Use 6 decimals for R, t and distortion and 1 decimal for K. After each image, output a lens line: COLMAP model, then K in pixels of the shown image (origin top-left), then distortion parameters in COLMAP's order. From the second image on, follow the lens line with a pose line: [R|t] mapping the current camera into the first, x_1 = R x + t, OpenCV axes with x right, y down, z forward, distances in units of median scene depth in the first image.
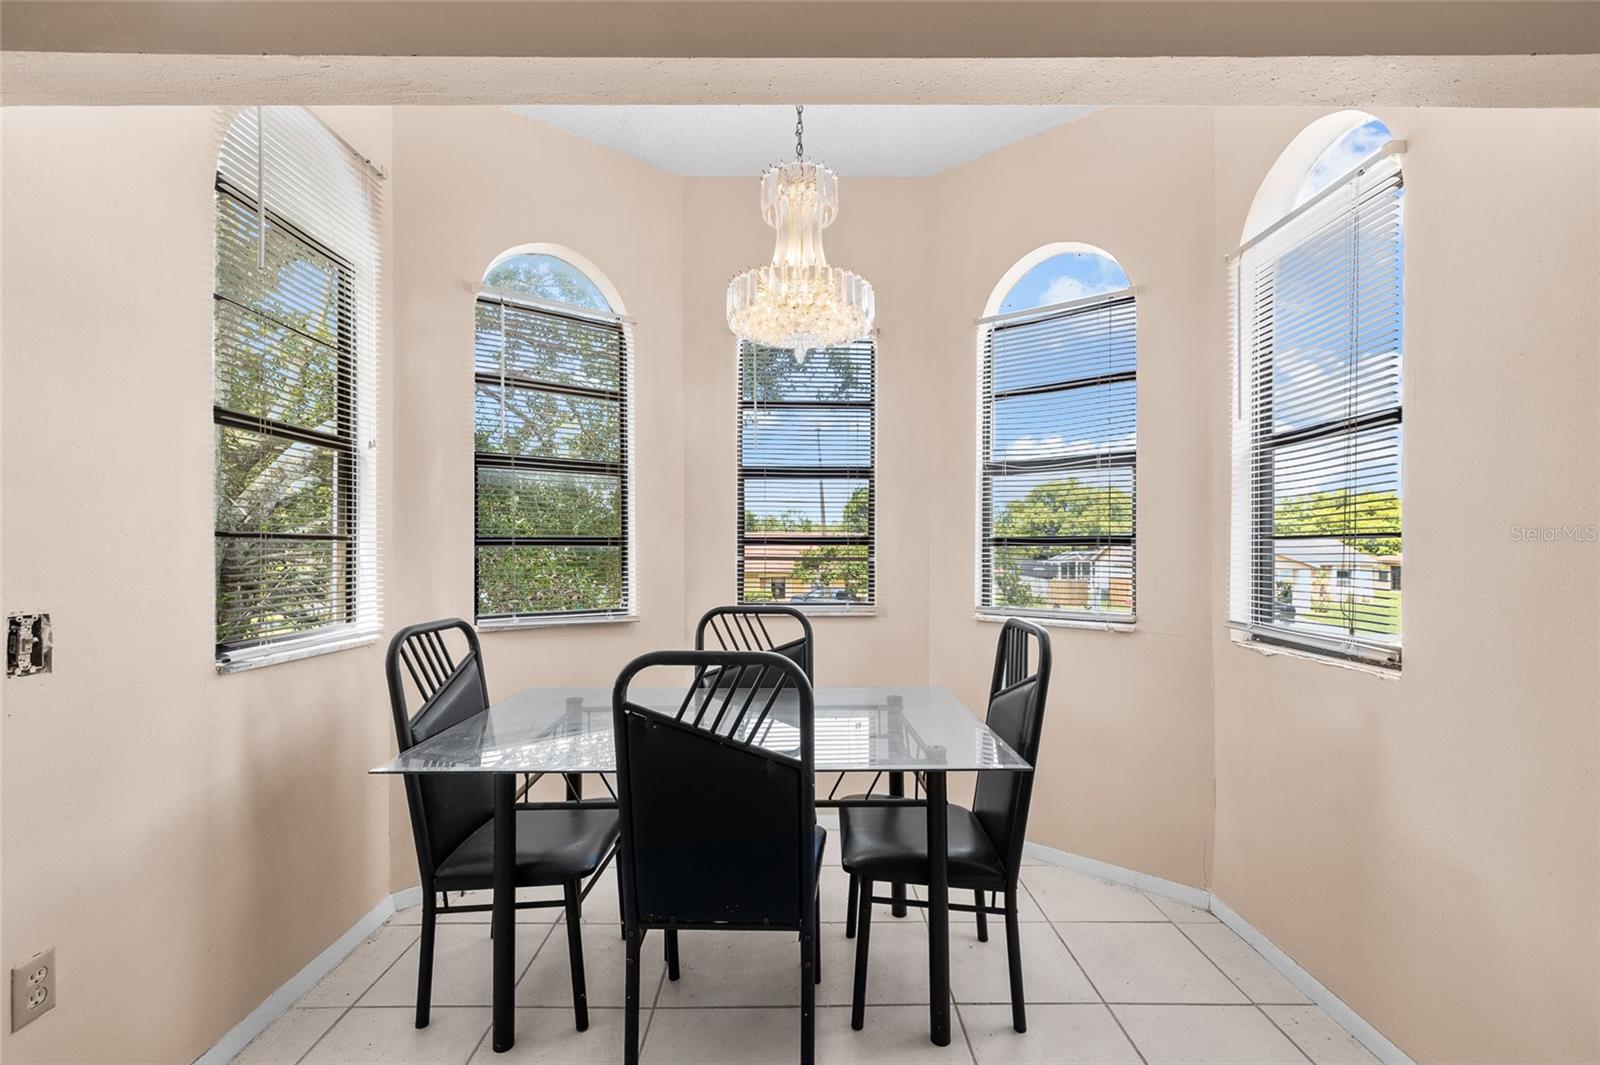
lens RADIAL K [[687.1, 0, 798.6], [0, 687.1, 540.6], [0, 0, 1]] dist [0.001789, -0.000842]
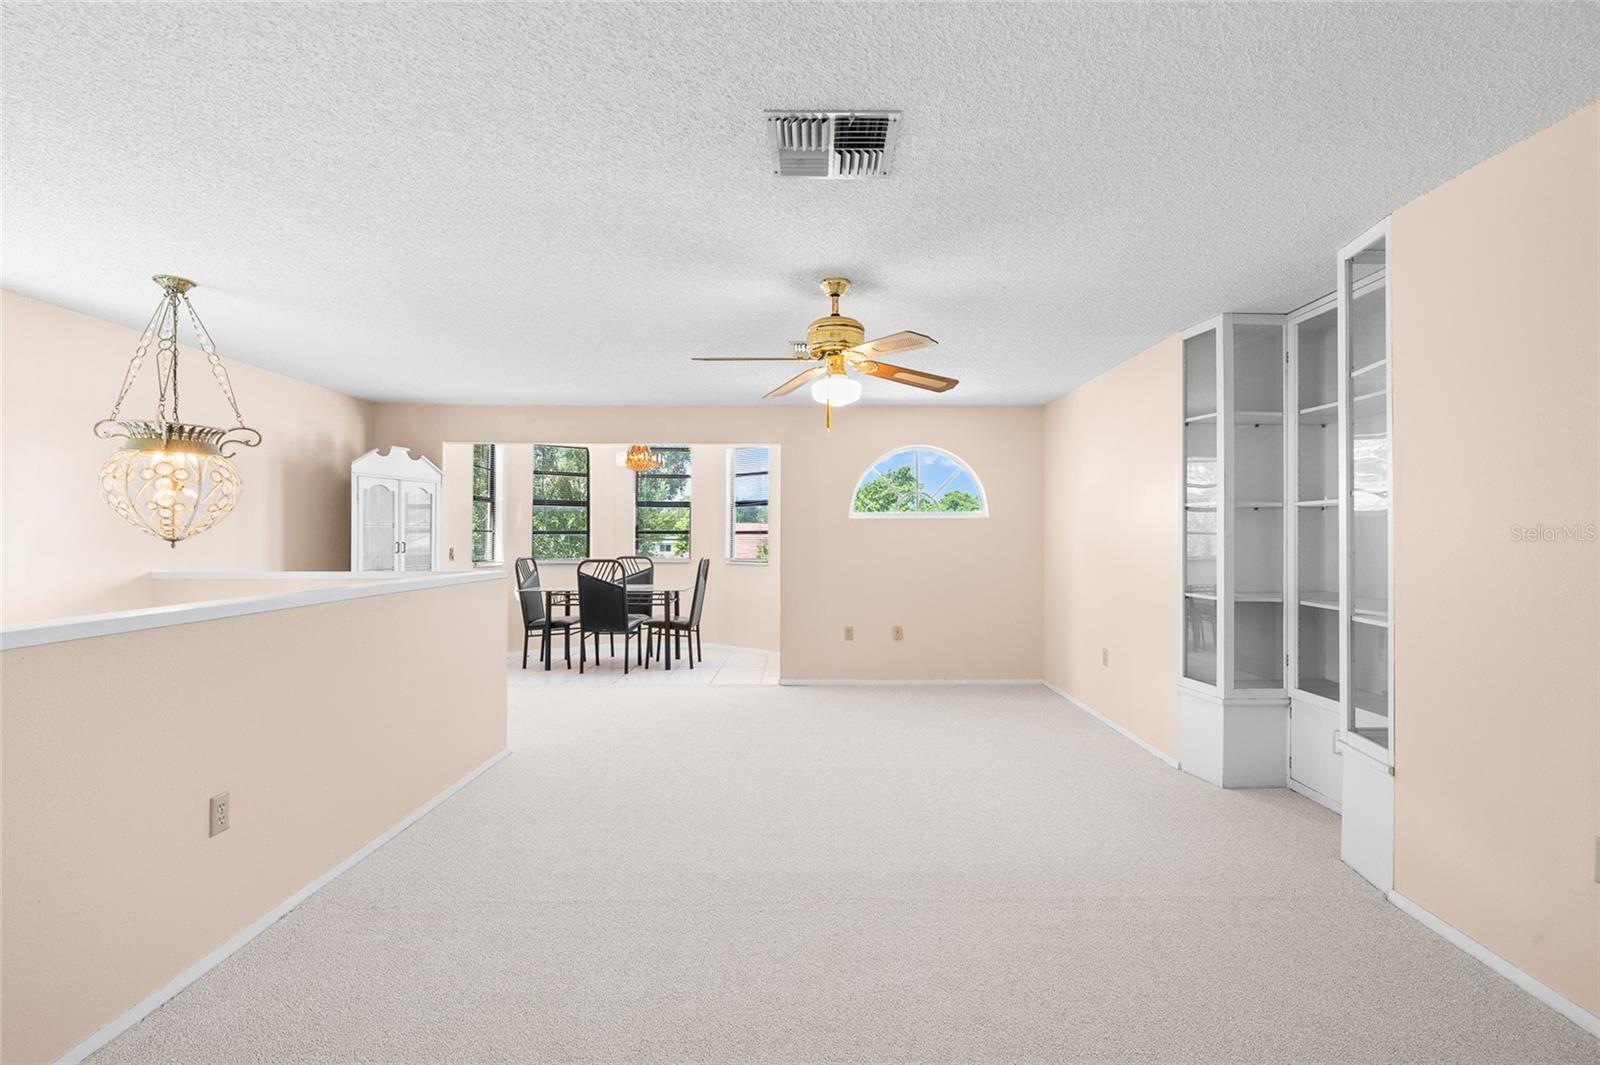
lens RADIAL K [[719.9, 0, 813.3], [0, 719.9, 533.9], [0, 0, 1]] dist [-0.007138, 0.001976]
pose [[0.999980, -0.001736, -0.006007, 0.923660], [0.001669, 0.999937, -0.011138, 0.055040], [0.006026, 0.011127, 0.999920, -2.590348]]
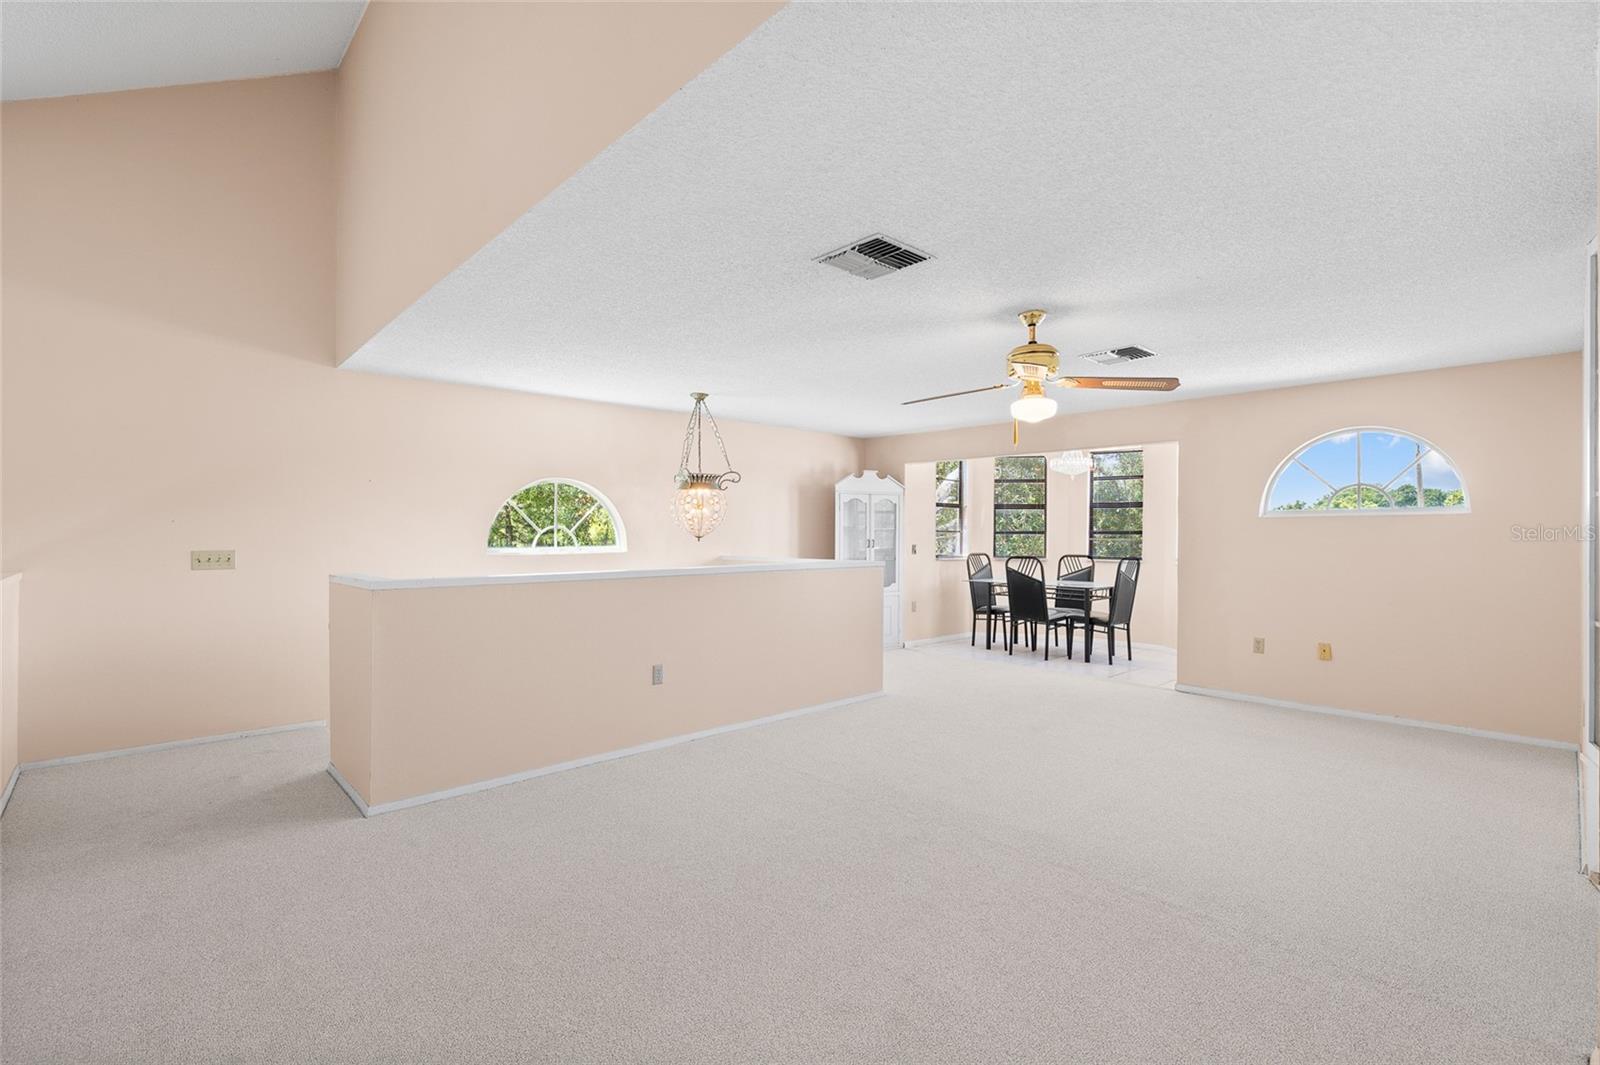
lens RADIAL K [[719.9, 0, 810.8], [0, 719.9, 531.0], [0, 0, 1]] dist [-0.007138, 0.001976]
pose [[0.672765, -0.003078, -0.739850, 1.987184], [-0.007936, 0.999904, -0.011377, 0.052836], [0.739814, 0.013525, 0.672676, -2.630935]]
